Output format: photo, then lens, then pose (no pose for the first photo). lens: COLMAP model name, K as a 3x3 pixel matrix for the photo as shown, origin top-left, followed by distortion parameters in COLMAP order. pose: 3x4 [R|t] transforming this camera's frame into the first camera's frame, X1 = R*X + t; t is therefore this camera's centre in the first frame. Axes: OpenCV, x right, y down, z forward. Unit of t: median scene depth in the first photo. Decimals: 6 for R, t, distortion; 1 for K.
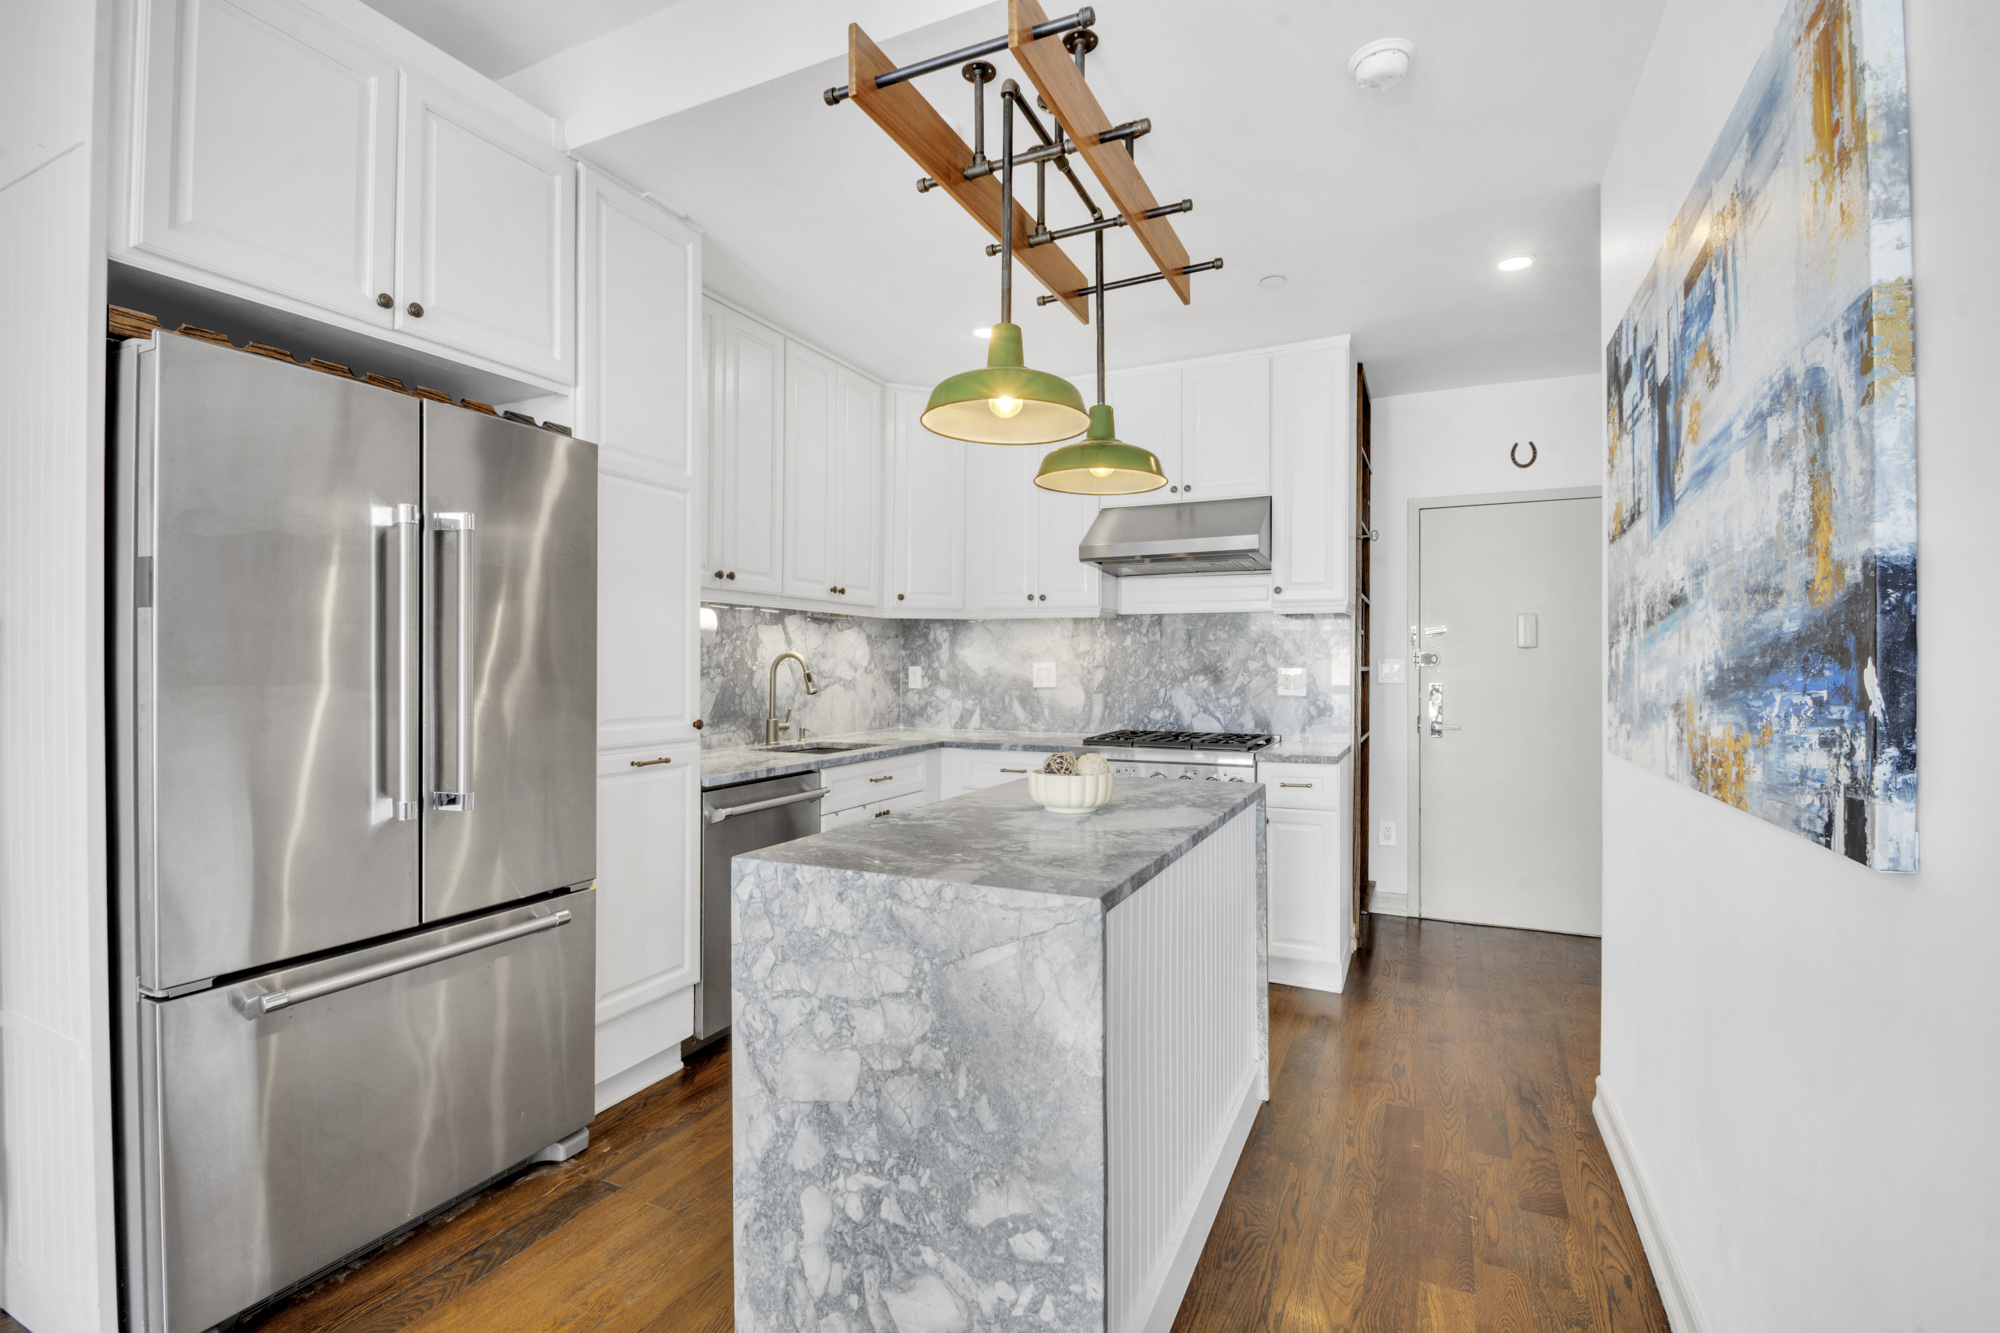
lens RADIAL K [[899.1, 0, 1014.6], [0, 899.1, 661.5], [0, 0, 1]] dist [-0.015316, -0.001500]
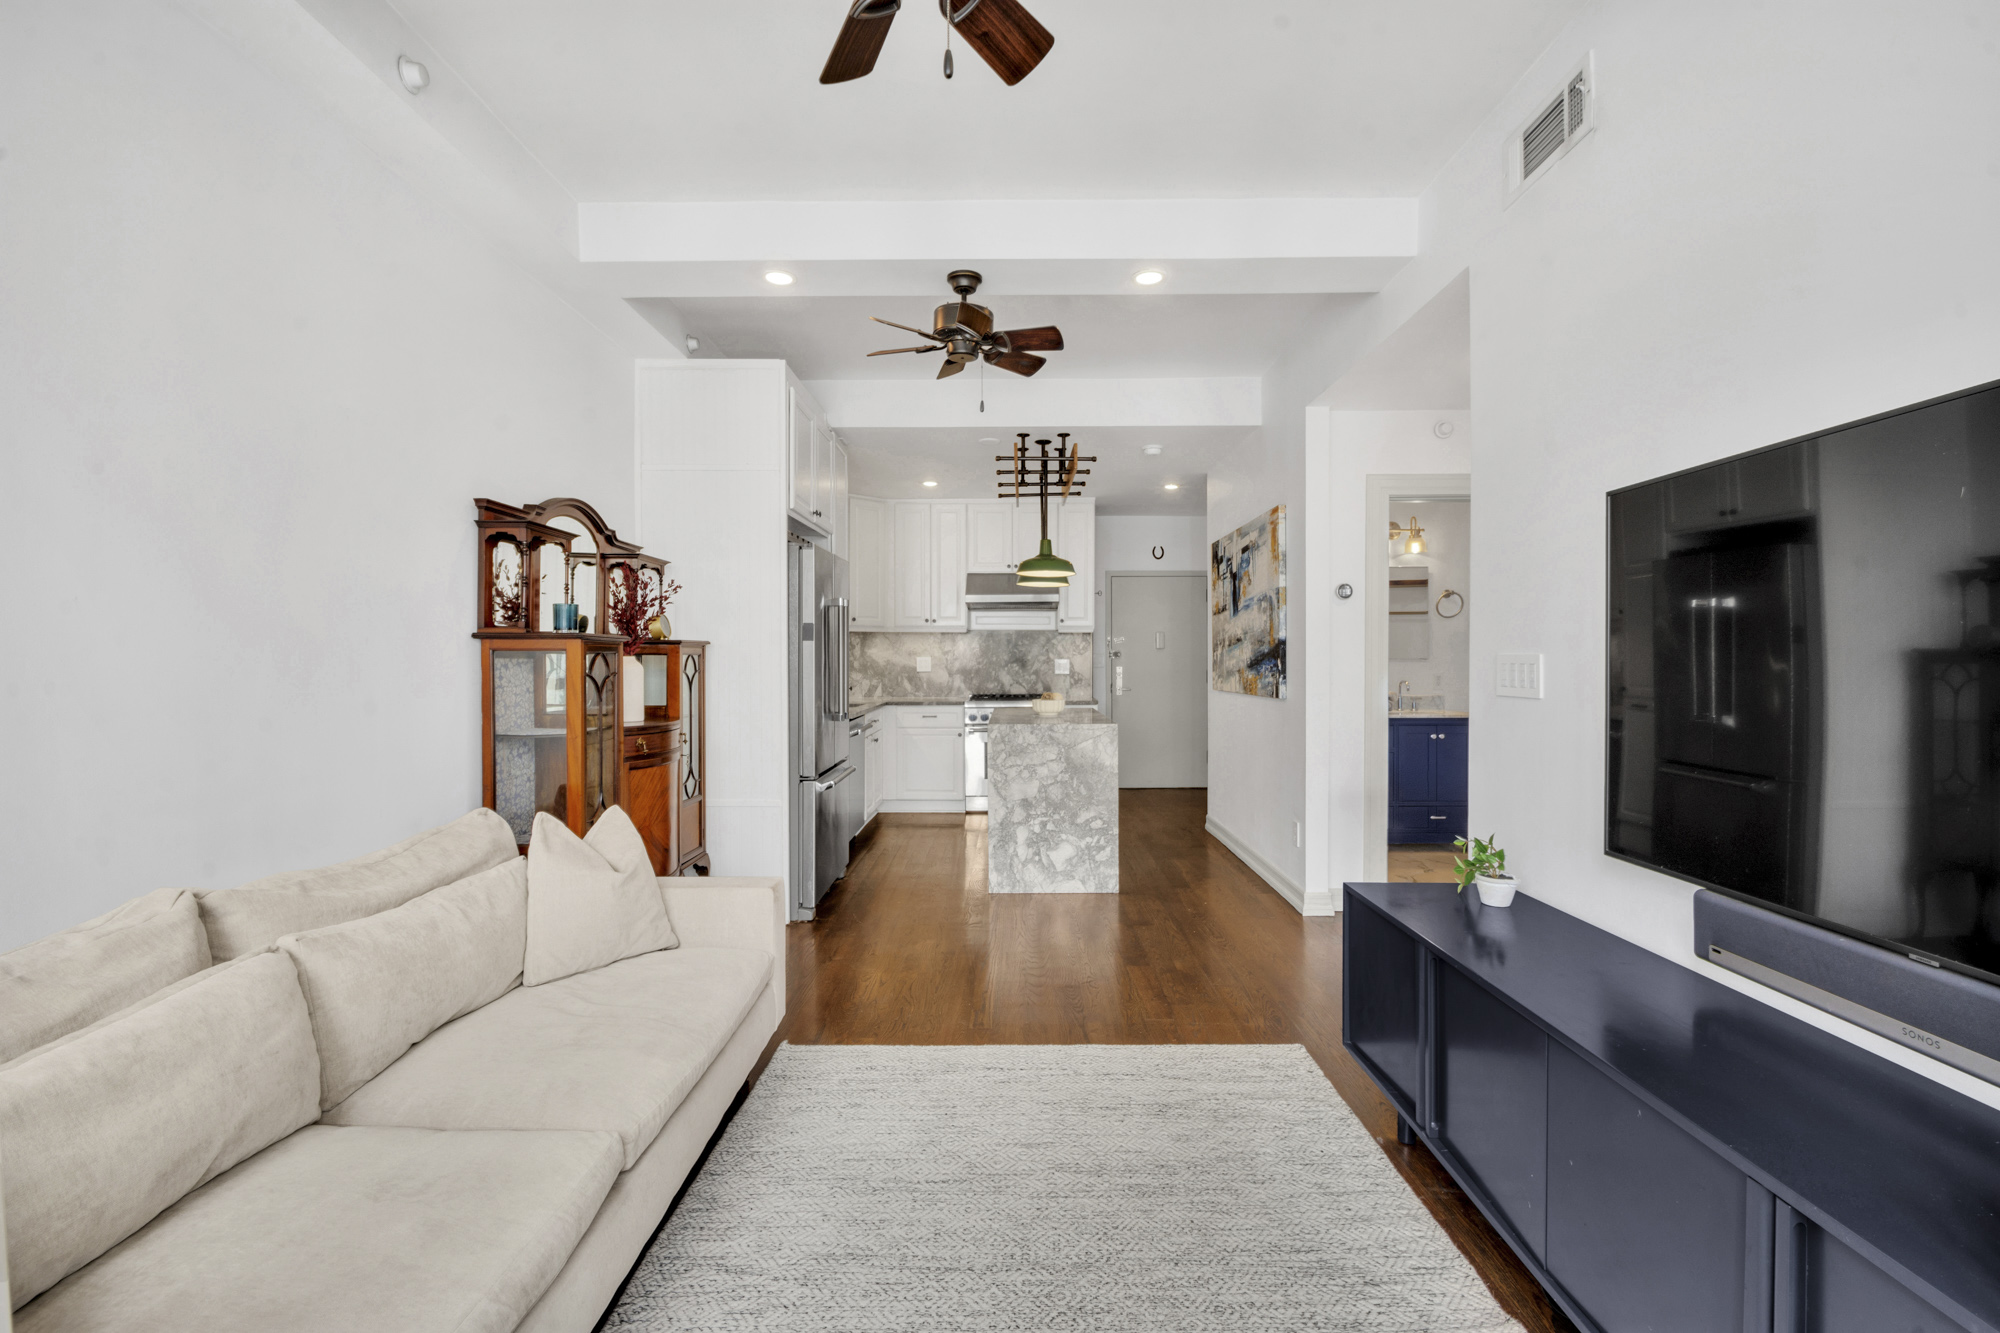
lens RADIAL K [[899.1, 0, 991.0], [0, 899.1, 662.5], [0, 0, 1]] dist [-0.015316, -0.001500]
pose [[0.910169, -0.008682, 0.414146, -1.624565], [0.003284, 0.999900, 0.013745, -0.033999], [-0.414224, -0.011150, 0.910107, -1.827370]]
